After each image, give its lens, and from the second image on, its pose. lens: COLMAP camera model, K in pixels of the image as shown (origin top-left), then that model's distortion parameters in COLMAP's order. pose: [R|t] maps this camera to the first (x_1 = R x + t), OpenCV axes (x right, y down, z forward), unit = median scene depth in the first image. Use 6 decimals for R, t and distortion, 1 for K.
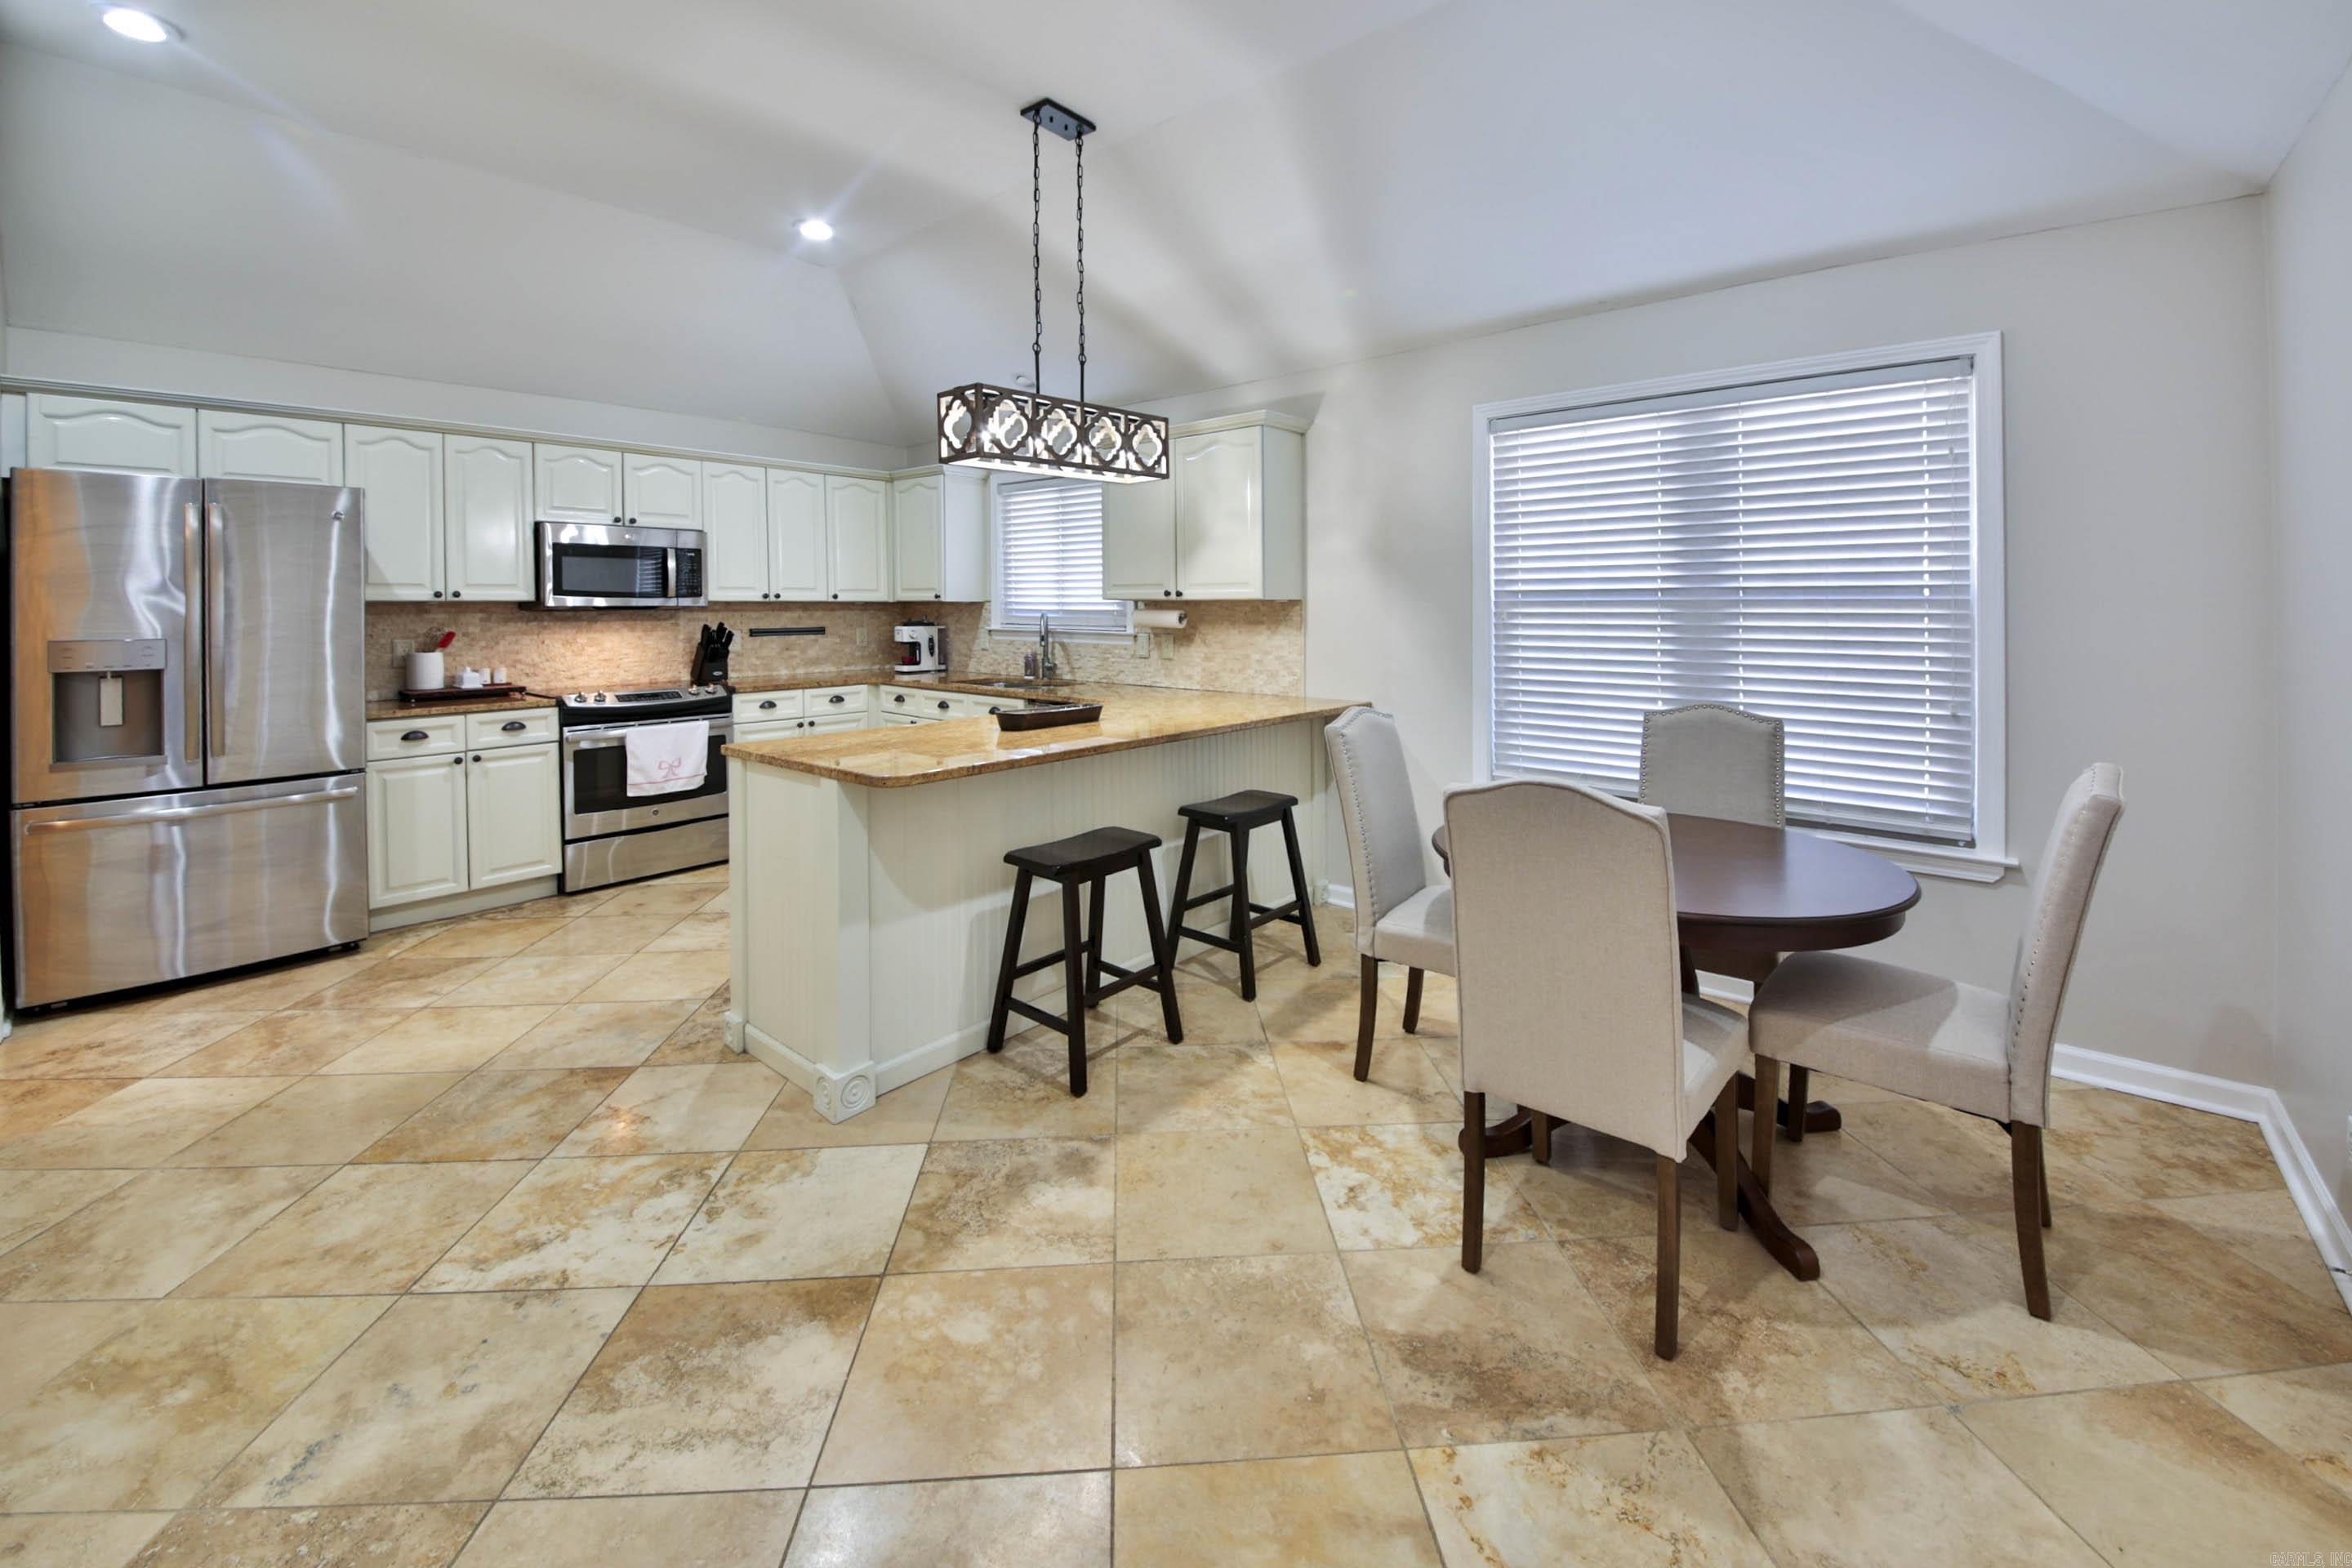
lens RADIAL K [[962.2, 0, 1132.3], [0, 962.2, 651.2], [0, 0, 1]] dist [0.000121, -0.004022]
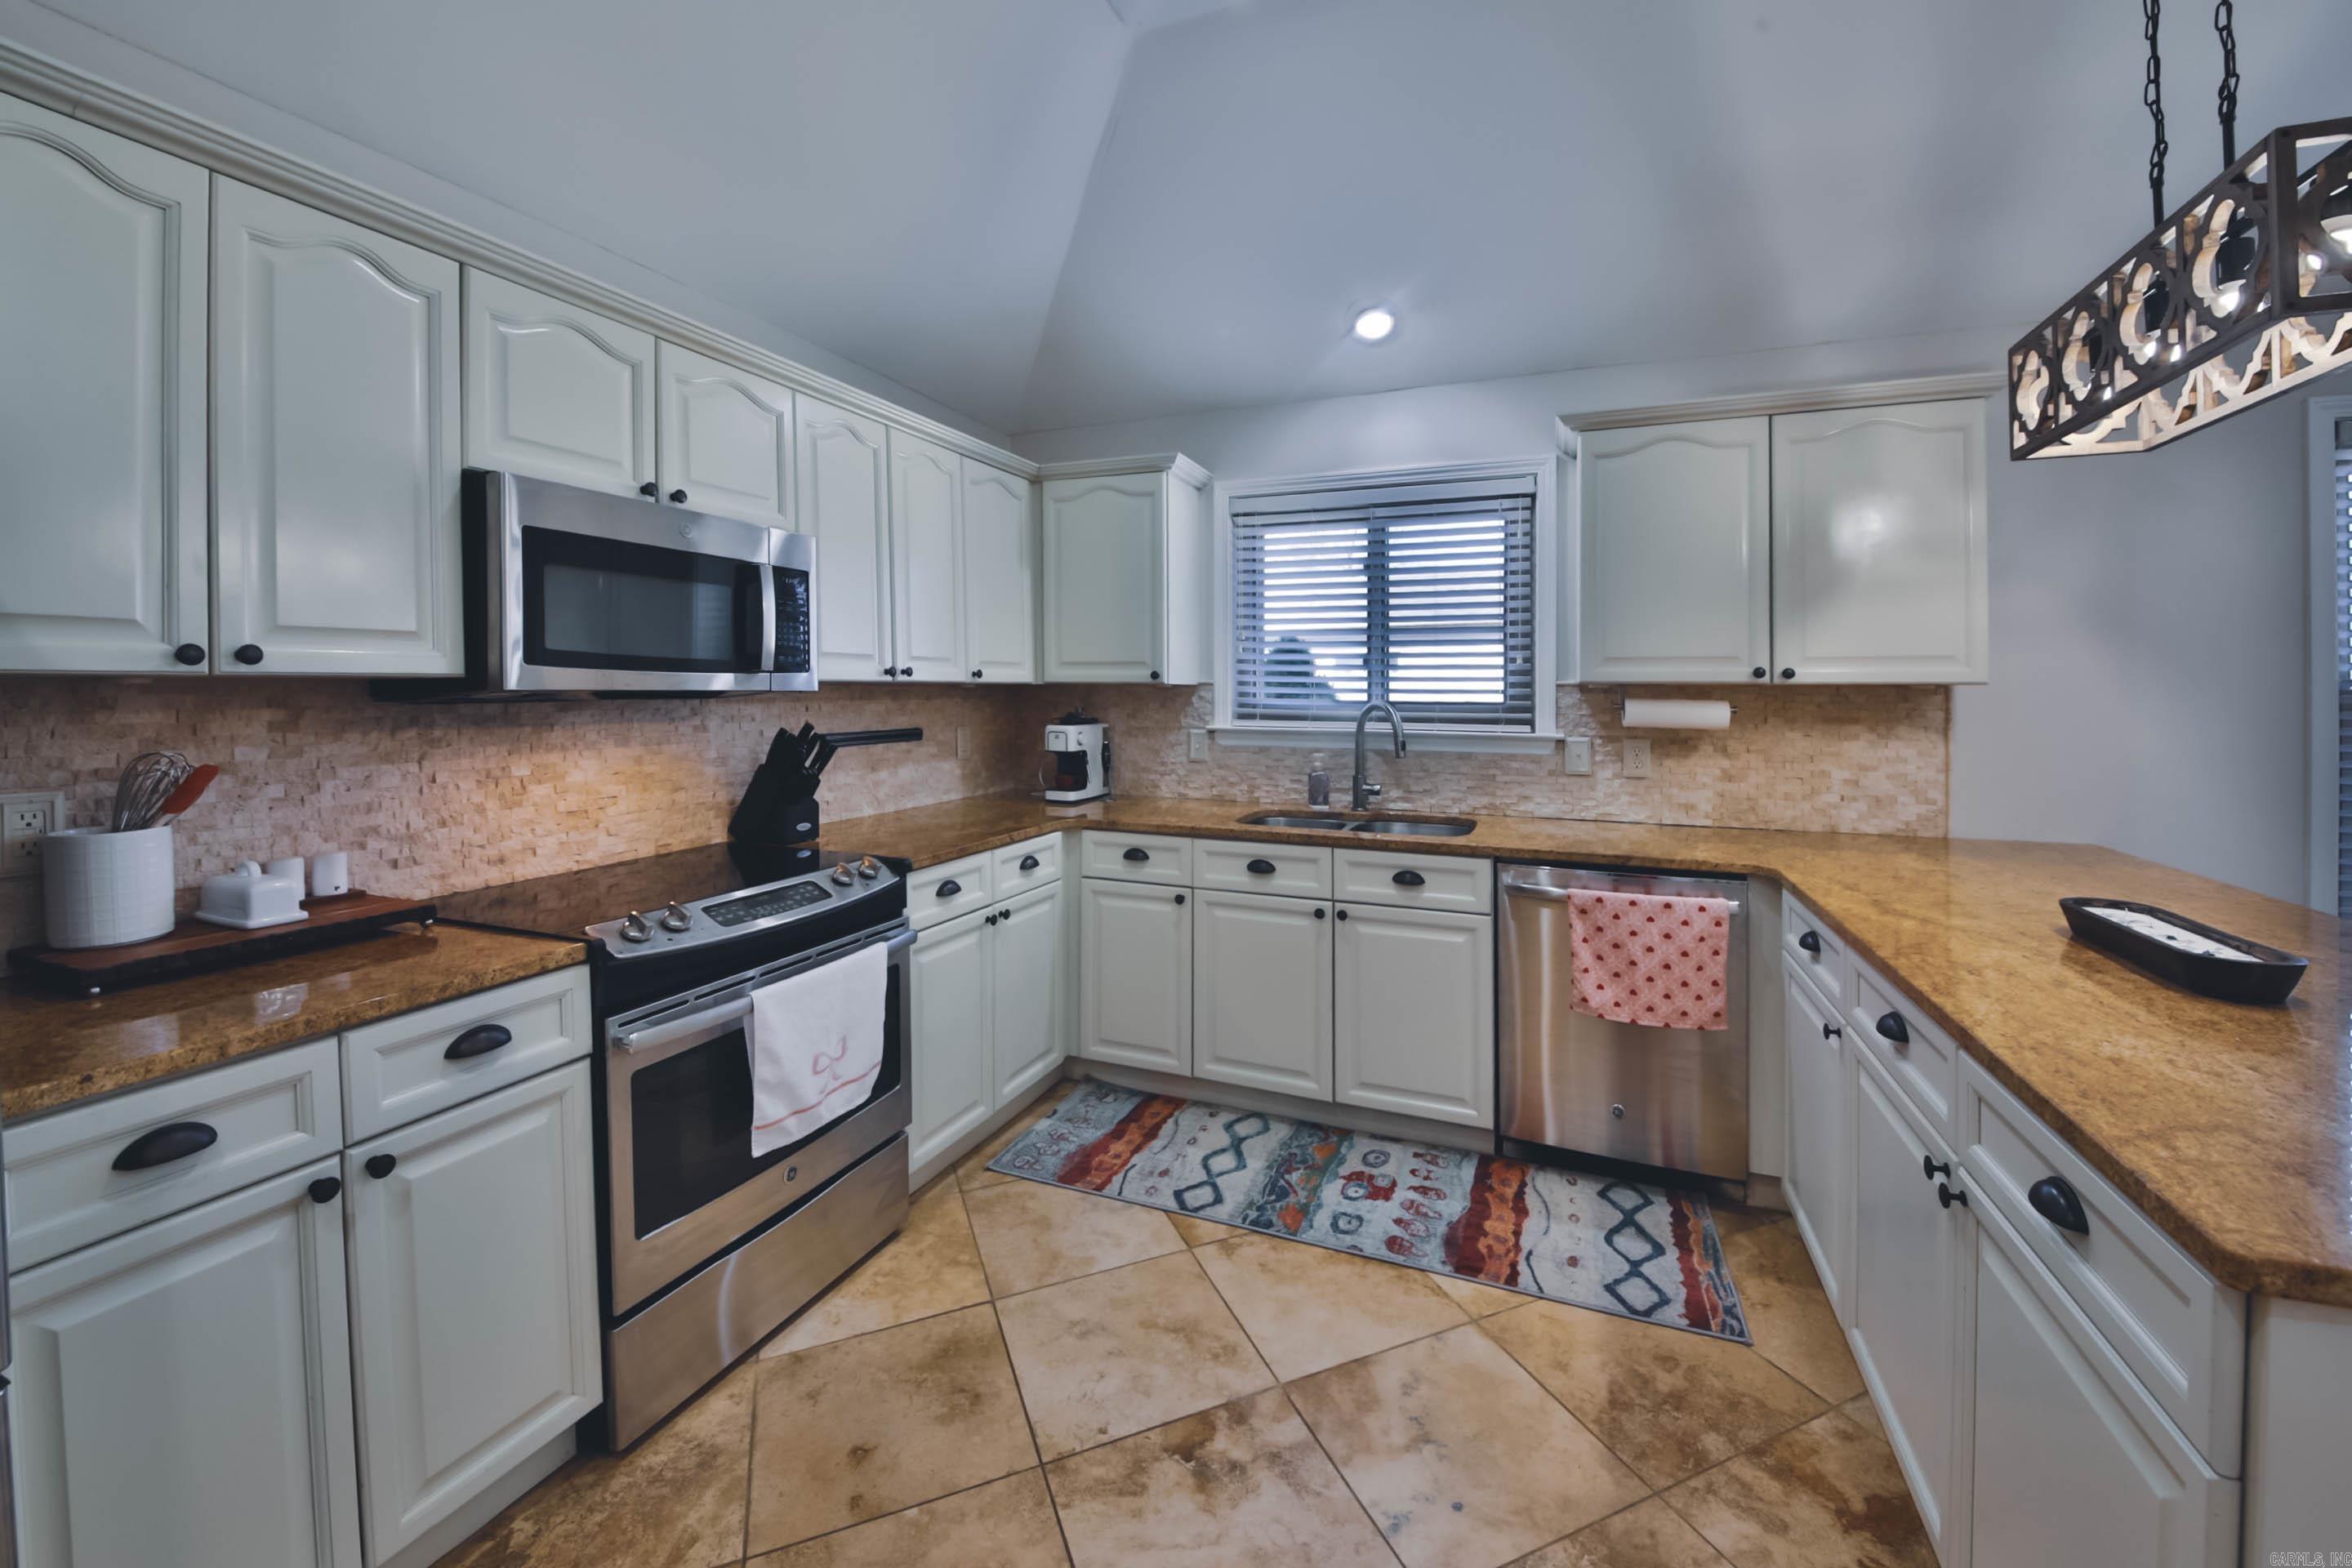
lens RADIAL K [[962.2, 0, 1199.3], [0, 962.2, 720.3], [0, 0, 1]] dist [0.000121, -0.004022]
pose [[0.940207, -0.007014, 0.340531, -0.474045], [0.012561, 0.999822, -0.014089, -0.025822], [-0.340371, 0.017524, 0.940128, 0.538584]]
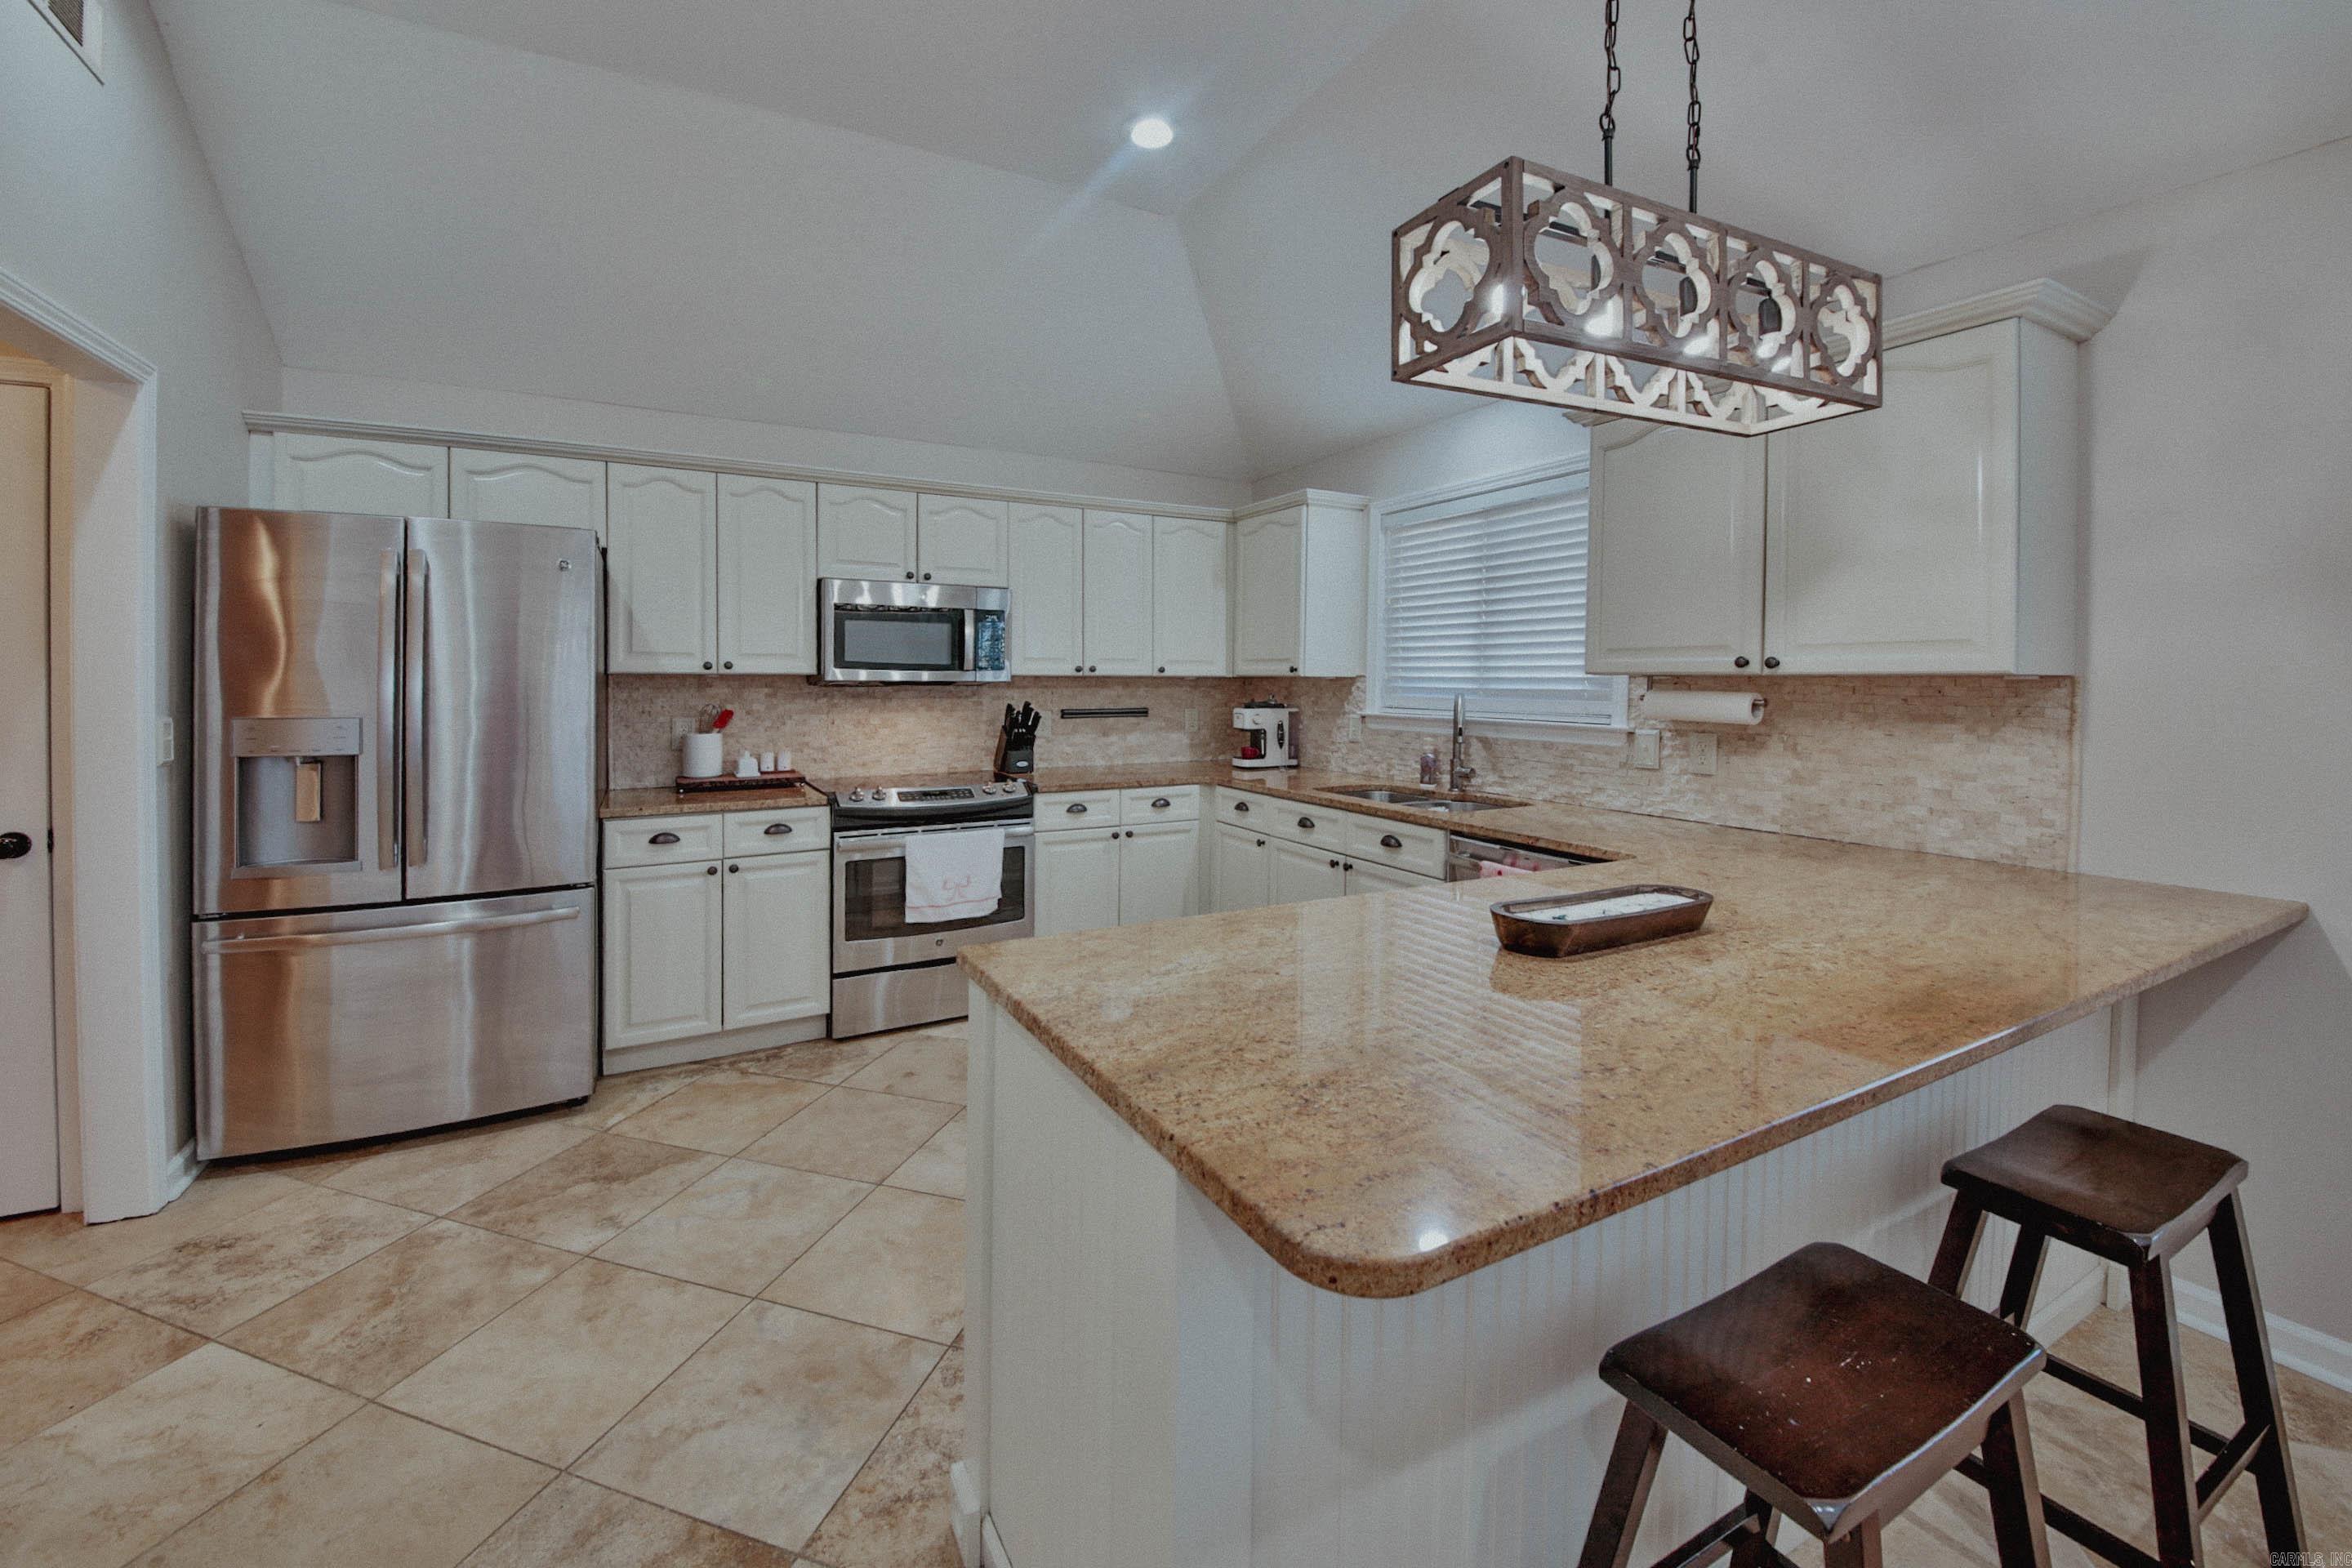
lens RADIAL K [[909.0, 0, 1077.6], [0, 909.0, 725.2], [0, 0, 1]] dist [0.007566, -0.000492]
pose [[0.926446, 0.023652, -0.375684, -0.115462], [-0.023604, 0.999710, 0.004730, -0.016965], [0.375687, 0.004485, 0.926736, 0.355634]]
